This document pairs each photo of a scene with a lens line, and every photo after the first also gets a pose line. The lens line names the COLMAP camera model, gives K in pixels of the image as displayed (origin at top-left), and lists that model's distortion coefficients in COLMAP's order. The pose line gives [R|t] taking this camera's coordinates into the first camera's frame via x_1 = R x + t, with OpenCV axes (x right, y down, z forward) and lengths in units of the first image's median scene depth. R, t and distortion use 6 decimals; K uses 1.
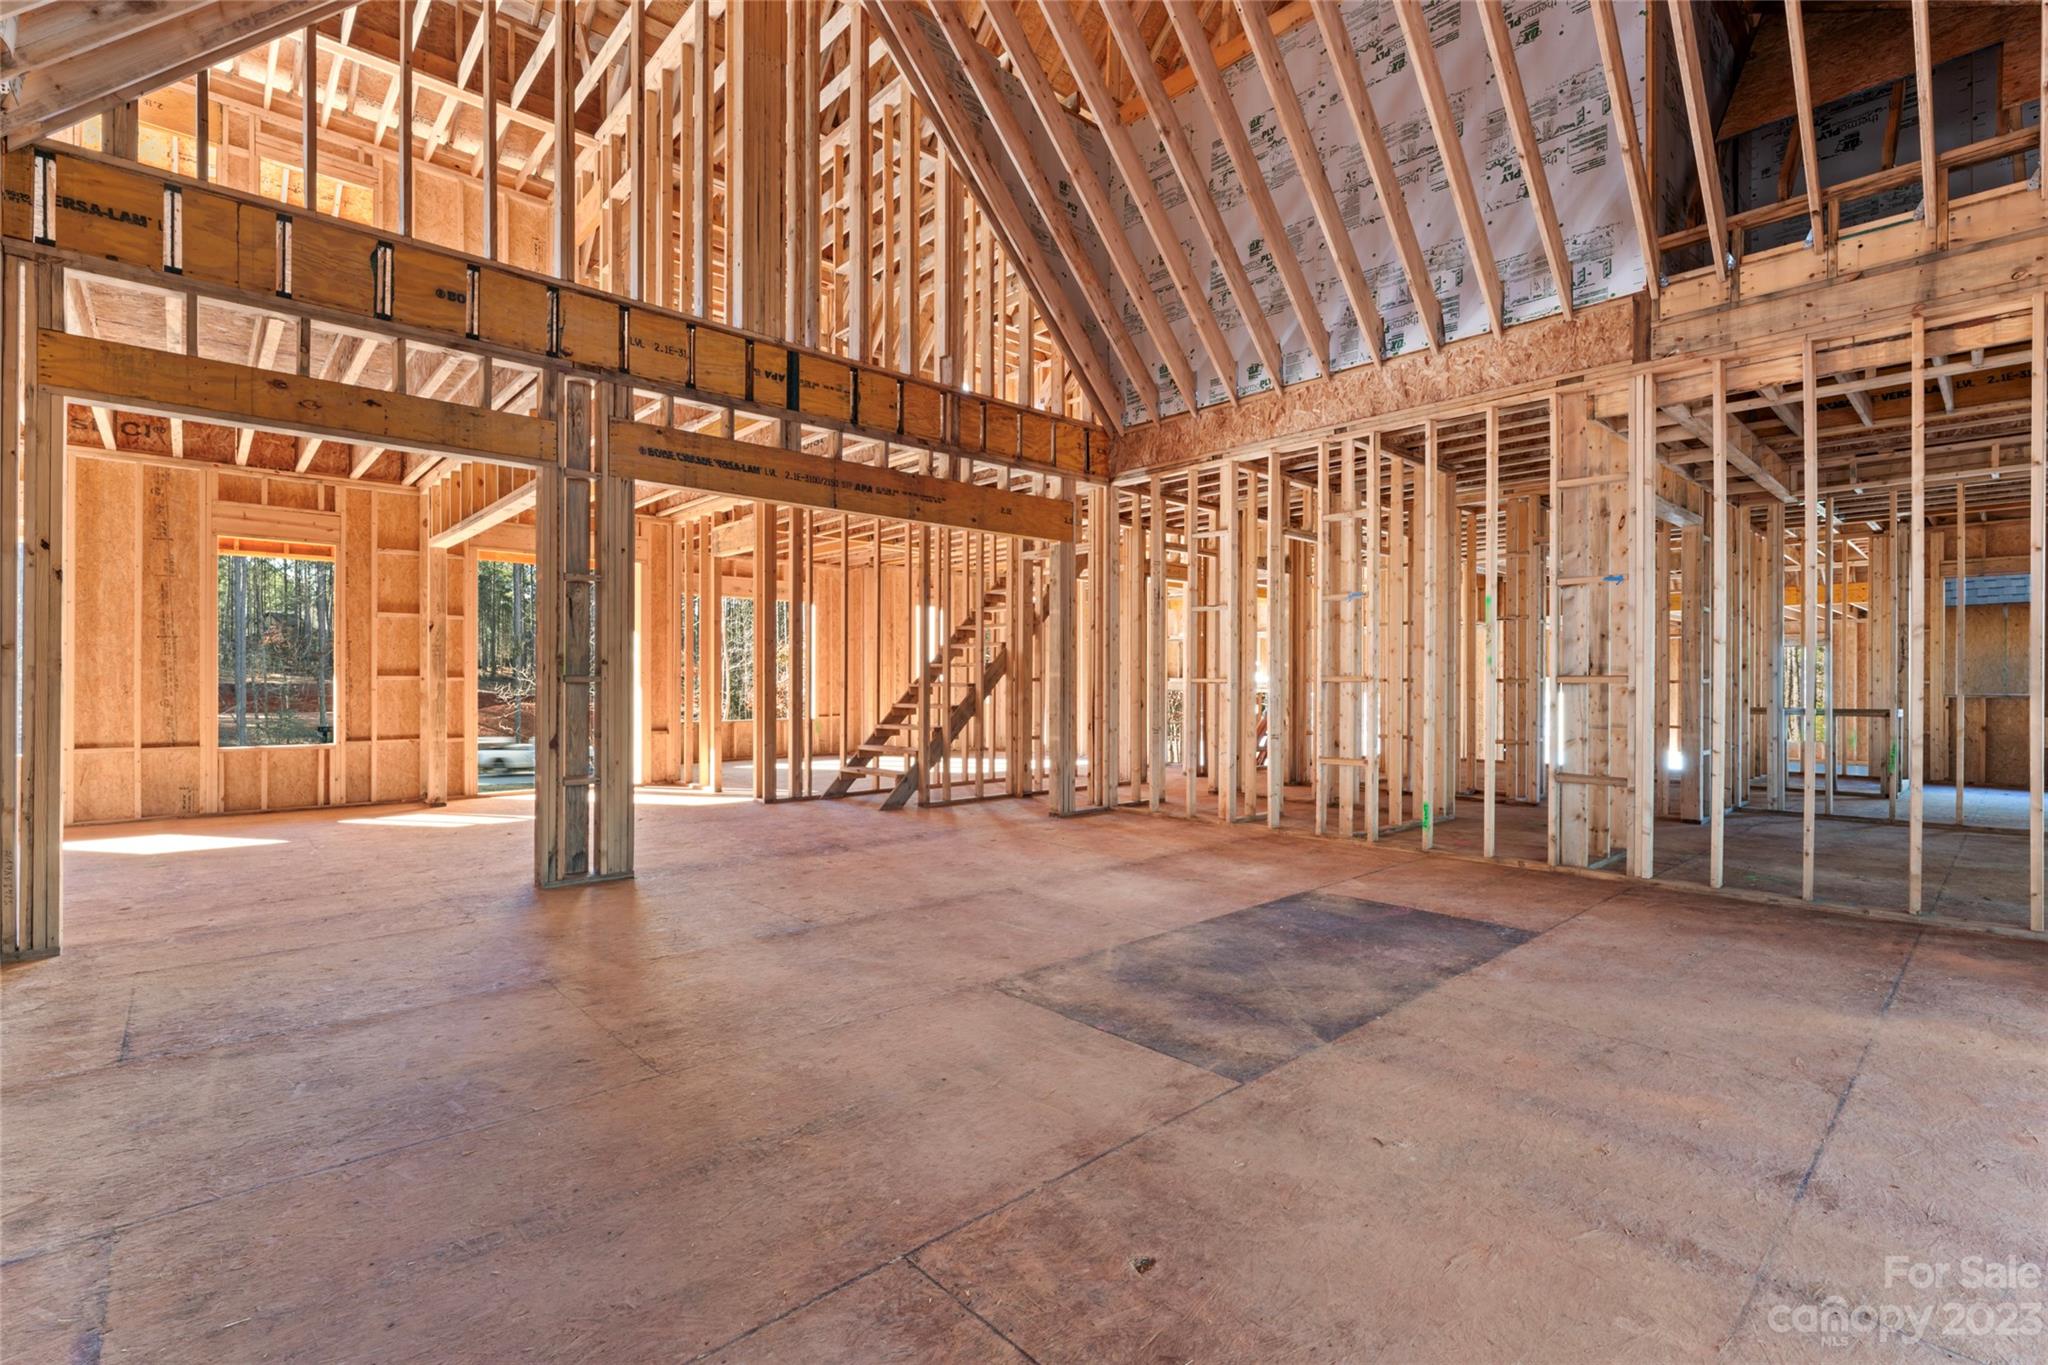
lens RADIAL K [[931.5, 0, 1019.4], [0, 931.5, 690.9], [0, 0, 1]] dist [-0.004283, 0.001057]
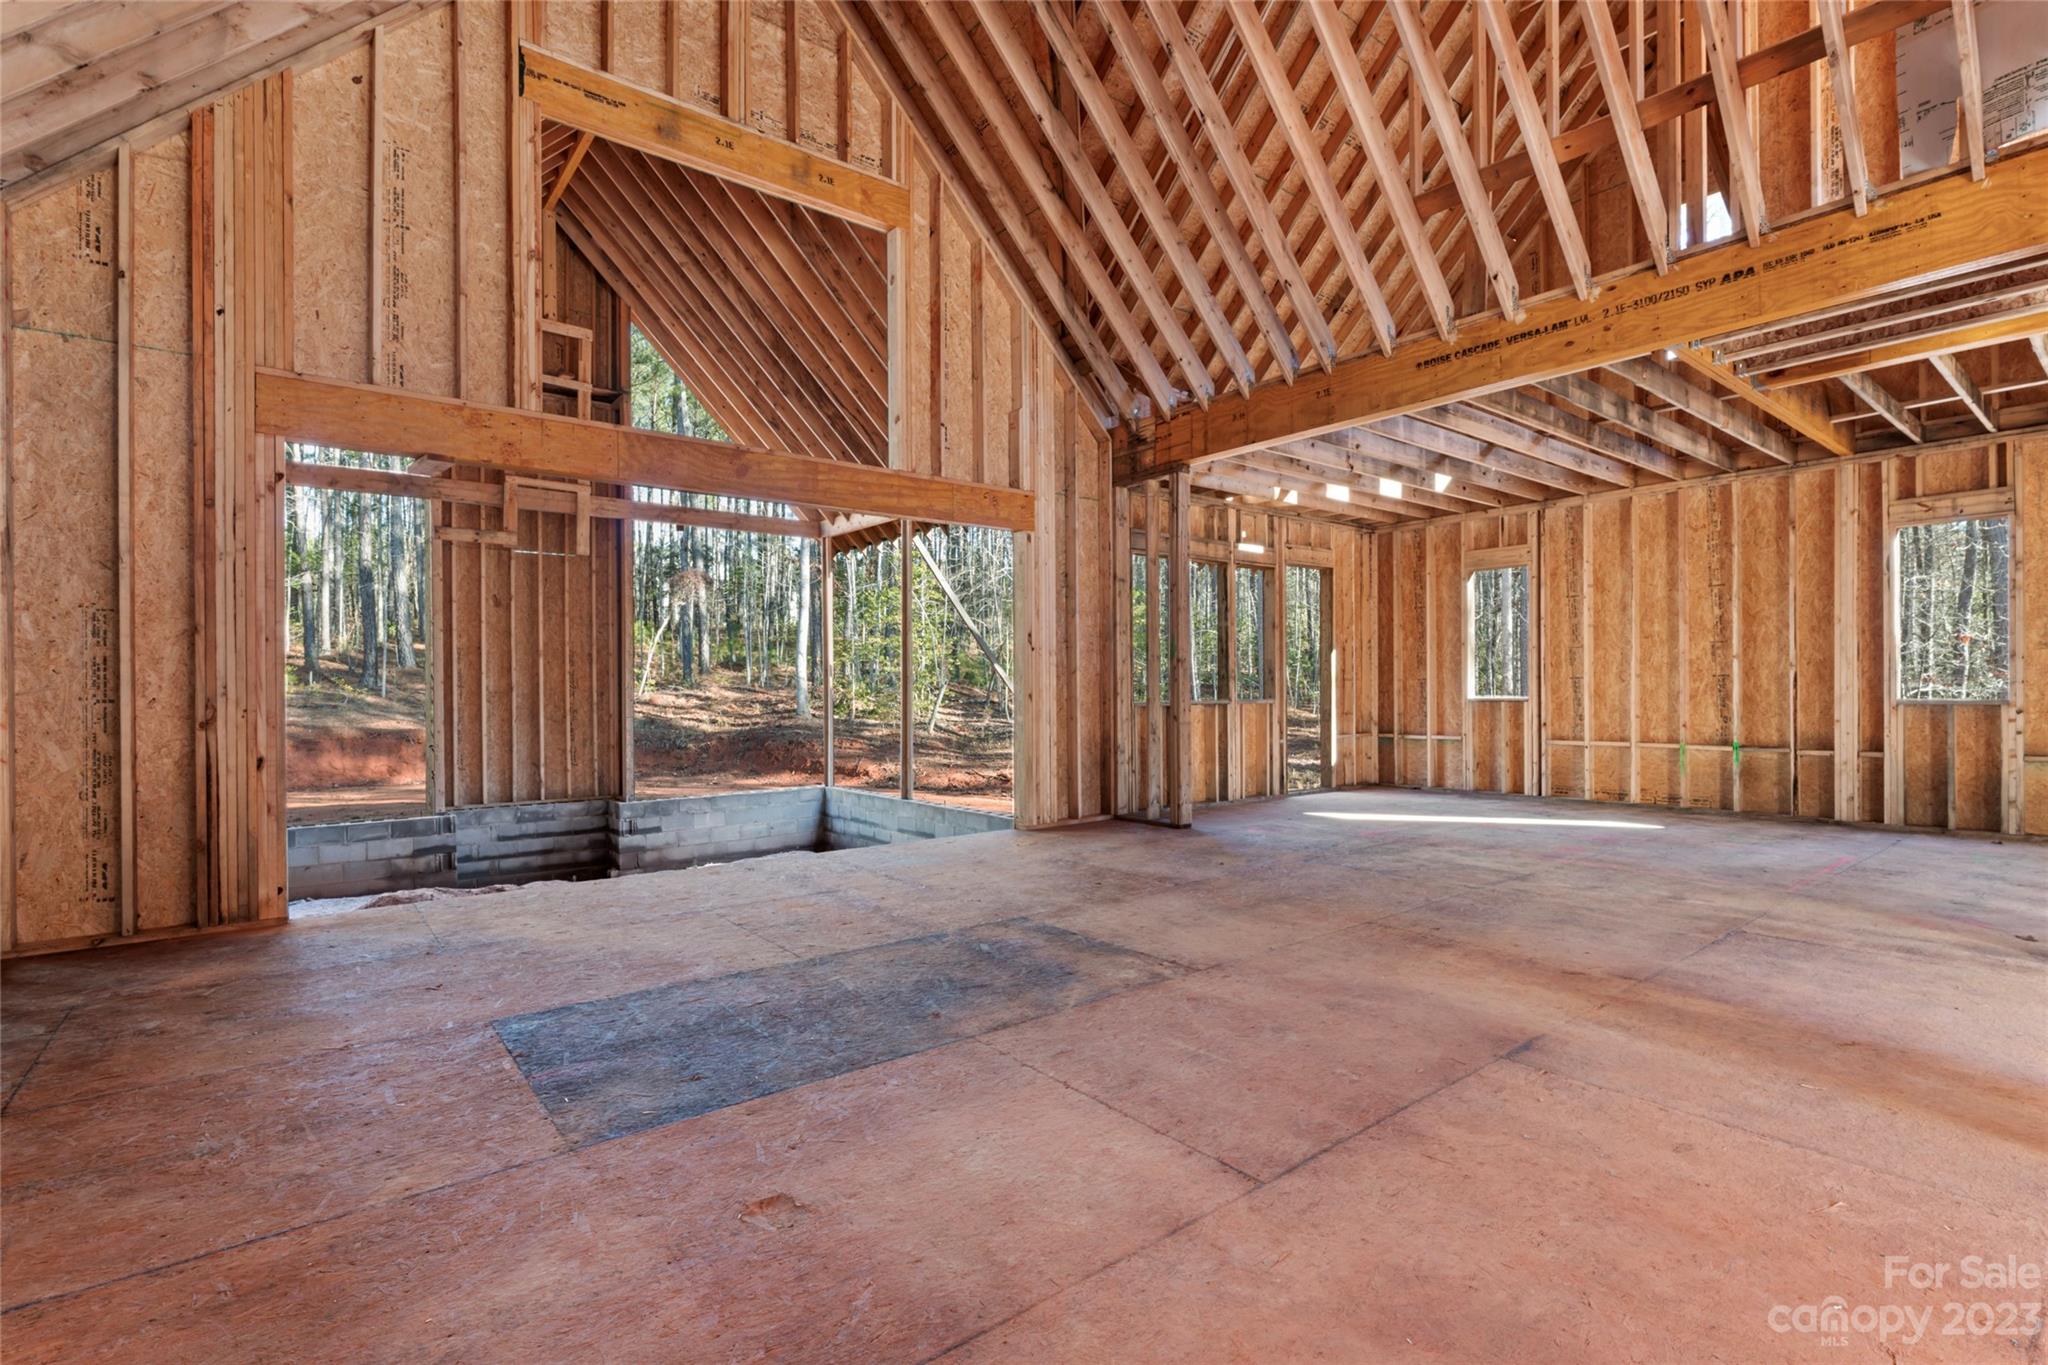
lens RADIAL K [[931.5, 0, 1030.2], [0, 931.5, 687.0], [0, 0, 1]] dist [-0.004283, 0.001057]
pose [[-0.998460, 0.004312, 0.055312, 0.077599], [0.004863, 0.999940, 0.009829, -0.016604], [-0.055267, 0.010083, -0.998421, 1.676871]]
